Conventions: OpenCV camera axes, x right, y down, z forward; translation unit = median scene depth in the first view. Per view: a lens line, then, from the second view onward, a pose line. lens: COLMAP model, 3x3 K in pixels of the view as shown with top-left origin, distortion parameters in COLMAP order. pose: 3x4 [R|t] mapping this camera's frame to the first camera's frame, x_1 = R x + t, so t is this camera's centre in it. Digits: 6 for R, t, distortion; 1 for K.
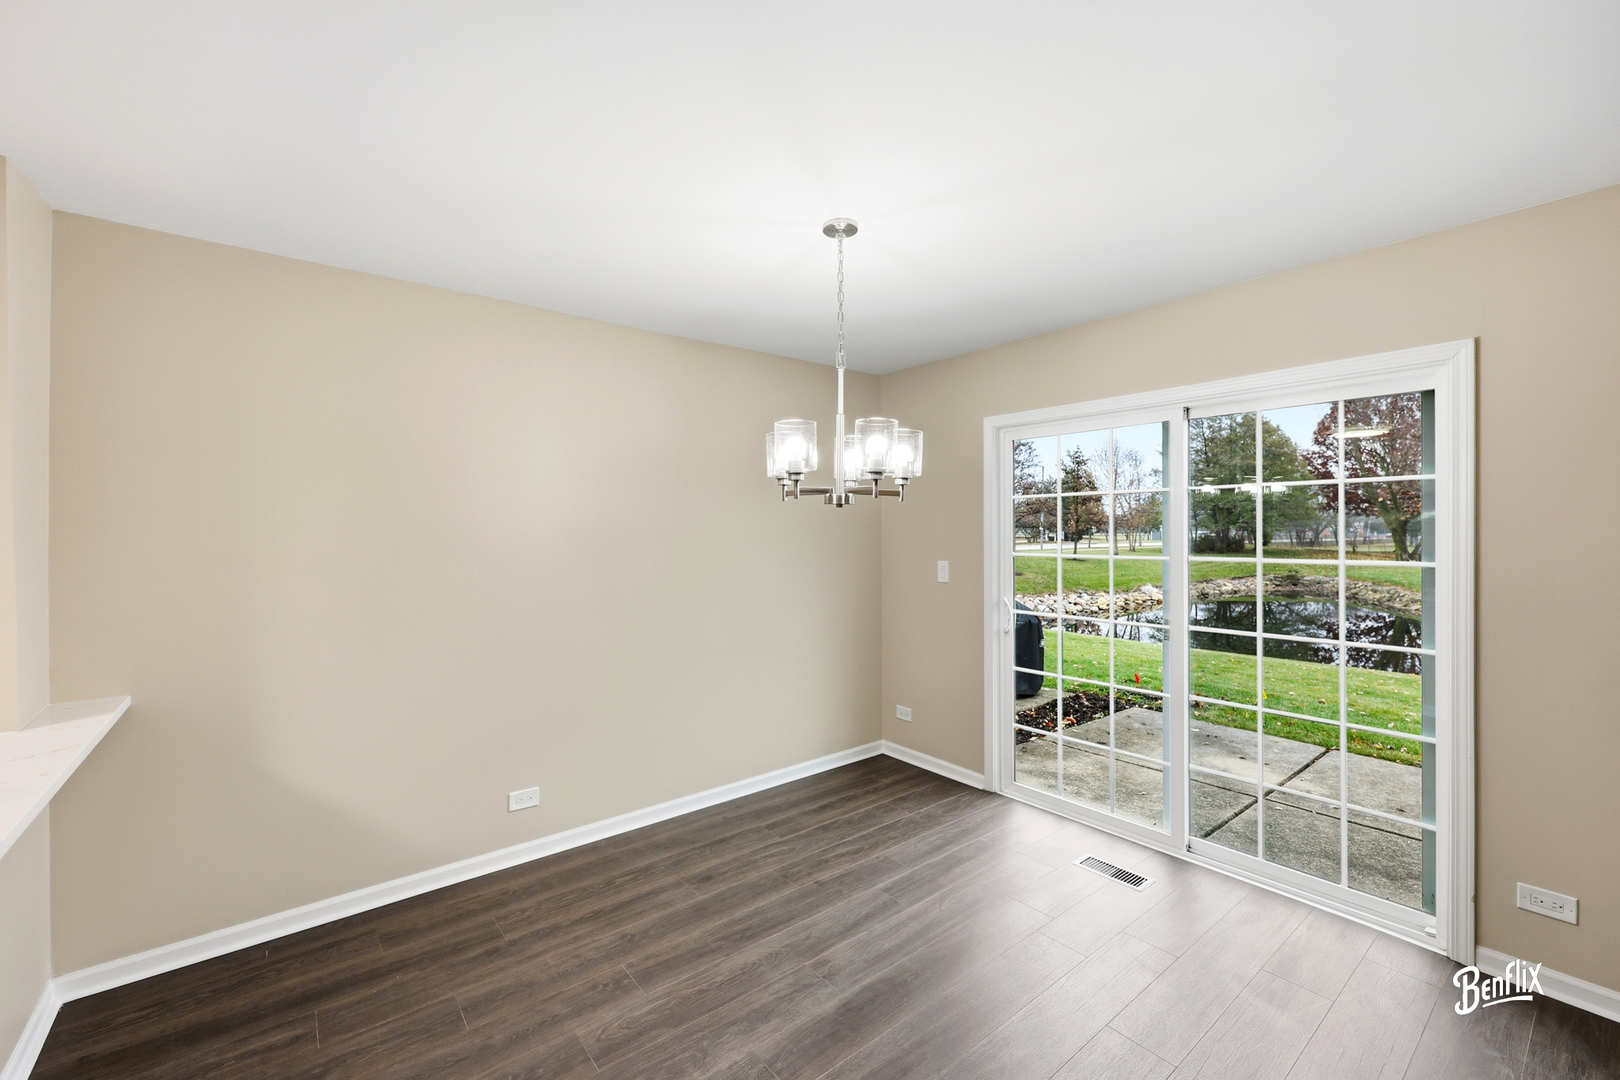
lens RADIAL K [[649.0, 0, 811.3], [0, 649.0, 531.8], [0, 0, 1]] dist [0.000888, 0.000347]
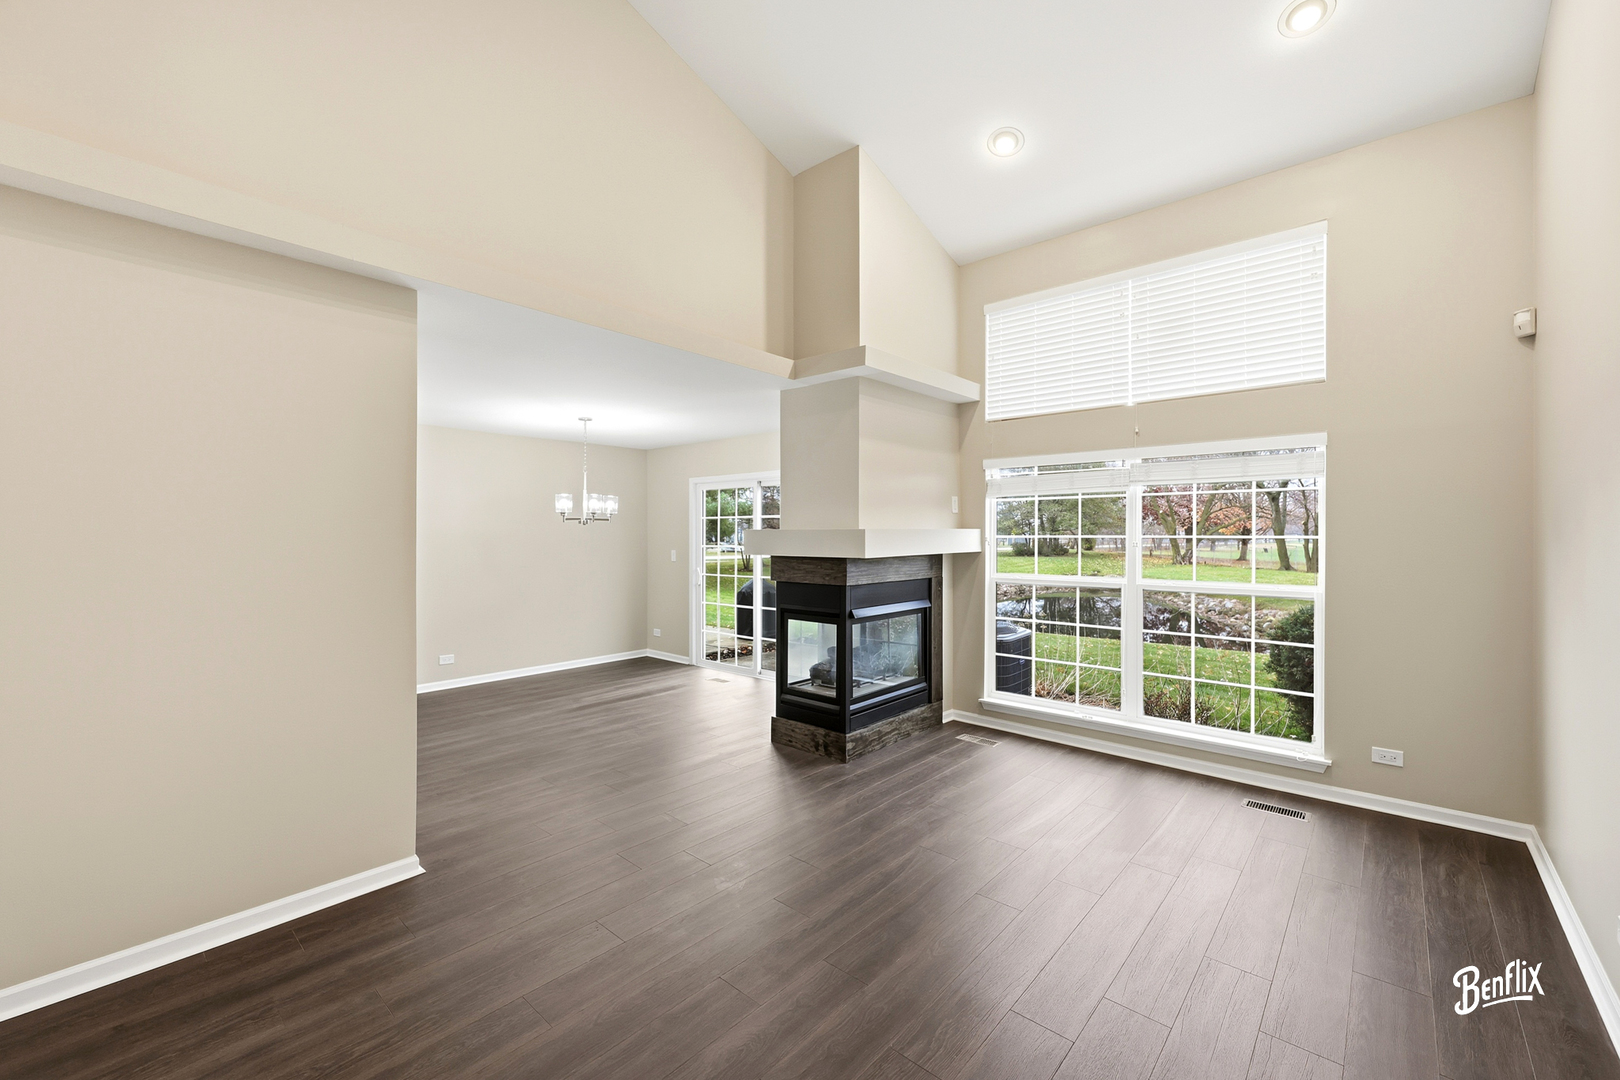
lens RADIAL K [[649.0, 0, 803.5], [0, 649.0, 529.2], [0, 0, 1]] dist [0.000888, 0.000347]
pose [[0.988981, 0.004757, 0.147964, 0.392660], [-0.002865, 0.999911, -0.012997, 0.008716], [-0.148013, 0.012430, 0.988907, -1.266768]]
